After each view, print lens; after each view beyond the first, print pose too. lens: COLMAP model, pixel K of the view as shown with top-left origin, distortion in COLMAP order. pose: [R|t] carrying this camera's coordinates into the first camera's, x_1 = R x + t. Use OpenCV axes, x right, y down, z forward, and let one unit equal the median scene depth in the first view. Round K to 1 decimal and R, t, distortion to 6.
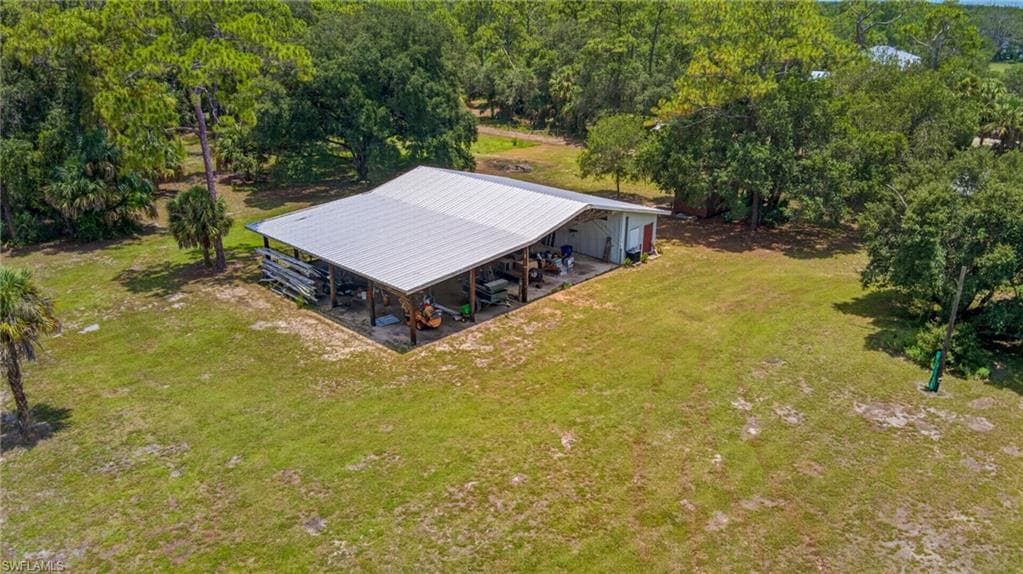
lens RADIAL K [[722.1, 0, 511.5], [0, 722.1, 287.0], [0, 0, 1]] dist [0.097116, -0.204432]
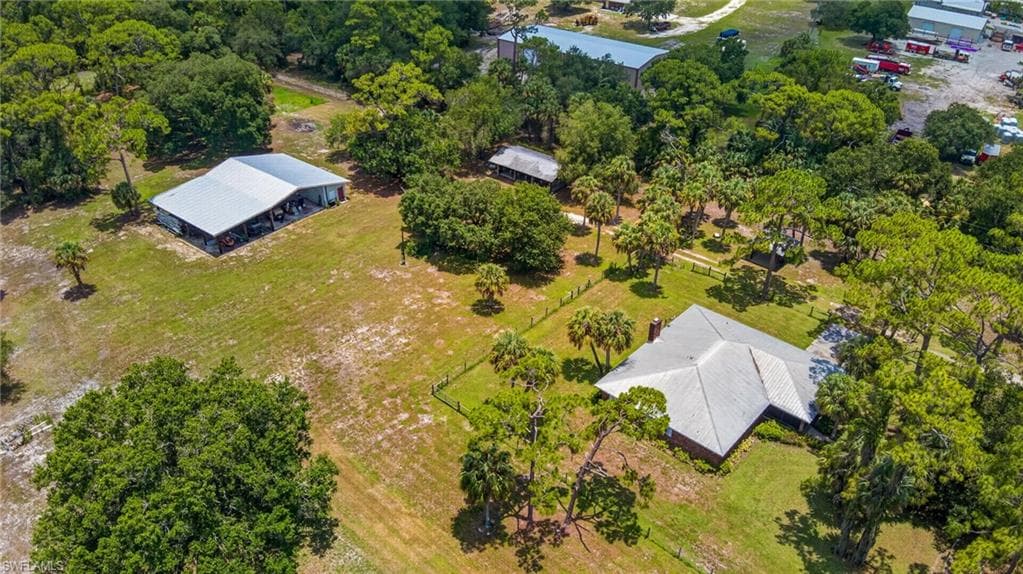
lens RADIAL K [[722.1, 0, 511.5], [0, 722.1, 287.0], [0, 0, 1]] dist [0.097116, -0.204432]
pose [[0.993634, -0.046596, 0.102566, 0.580872], [0.022522, 0.974236, 0.224405, -0.341499], [-0.110380, -0.220667, 0.969083, -1.564001]]
